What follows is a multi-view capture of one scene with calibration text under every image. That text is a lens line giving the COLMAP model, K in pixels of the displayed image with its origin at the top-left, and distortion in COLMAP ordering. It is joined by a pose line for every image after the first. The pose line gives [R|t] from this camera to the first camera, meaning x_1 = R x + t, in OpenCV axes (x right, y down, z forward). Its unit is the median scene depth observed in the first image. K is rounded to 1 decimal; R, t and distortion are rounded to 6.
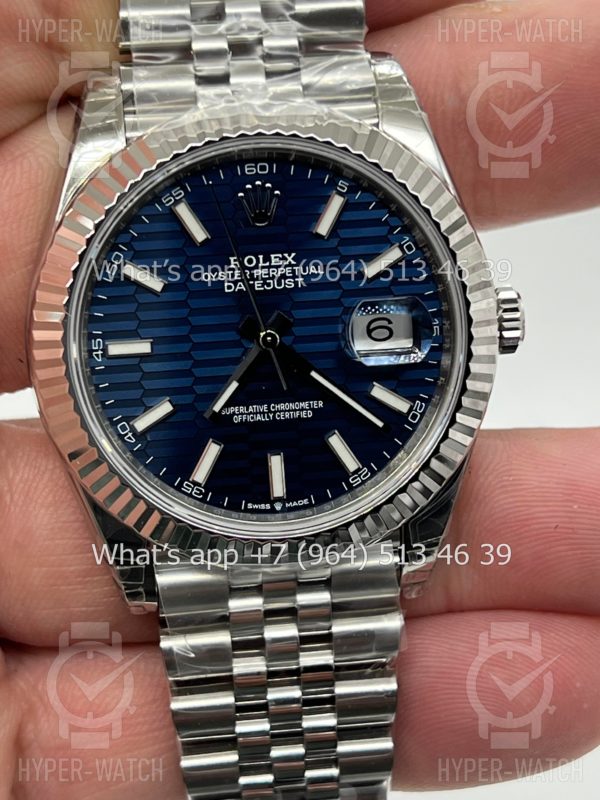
lens RADIAL K [[1846.8, 0, 303.5], [0, 1846.8, 395.6], [0, 0, 1]] dist [0.221538, 0.000000]
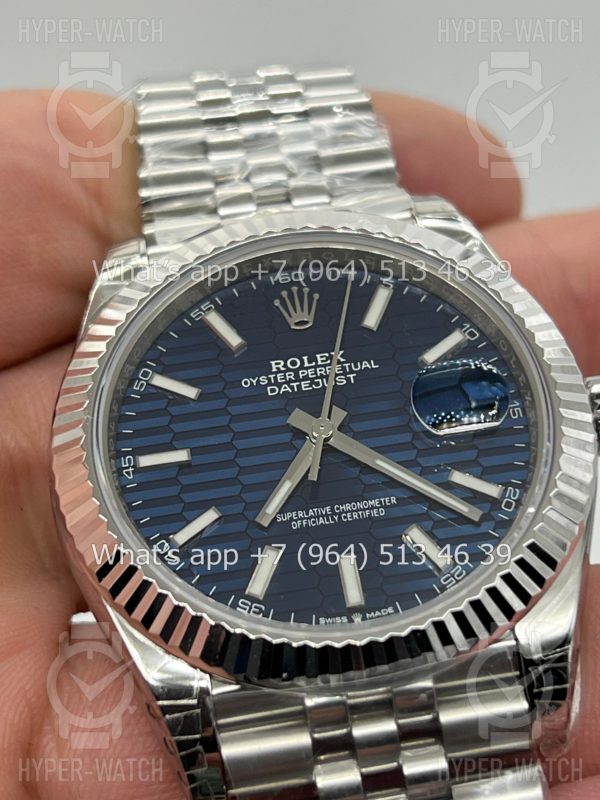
lens RADIAL K [[1846.8, 0, 299.0], [0, 1846.8, 393.2], [0, 0, 1]] dist [0.221538, 0.000000]
pose [[0.985470, -0.153879, -0.071900, 0.035076], [0.087620, 0.823223, -0.560916, 0.434778], [0.145503, 0.546466, 0.824745, 0.274034]]
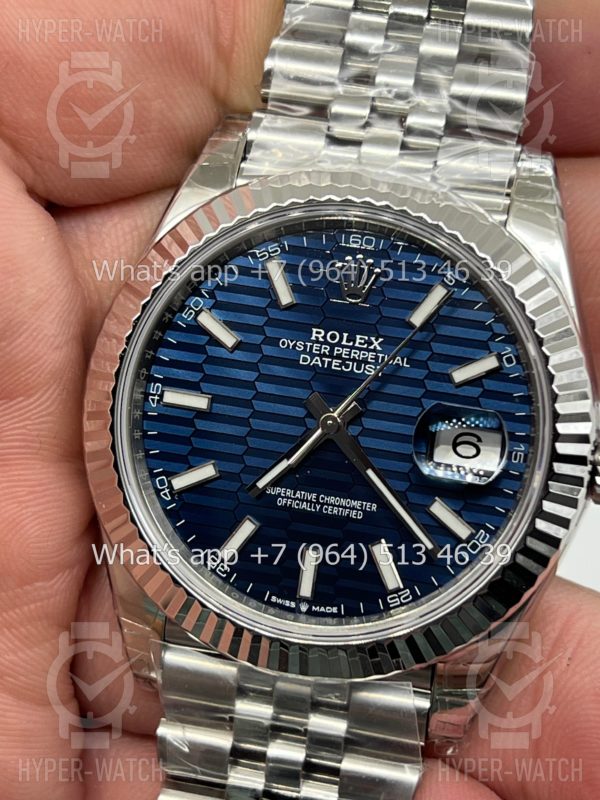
lens RADIAL K [[1846.8, 0, 301.6], [0, 1846.8, 396.8], [0, 0, 1]] dist [0.221538, 0.000000]
pose [[0.939106, 0.209814, -0.272136, 0.211384], [-0.239248, 0.967696, -0.079528, 0.032730], [0.246659, 0.139793, 0.958967, 0.118275]]
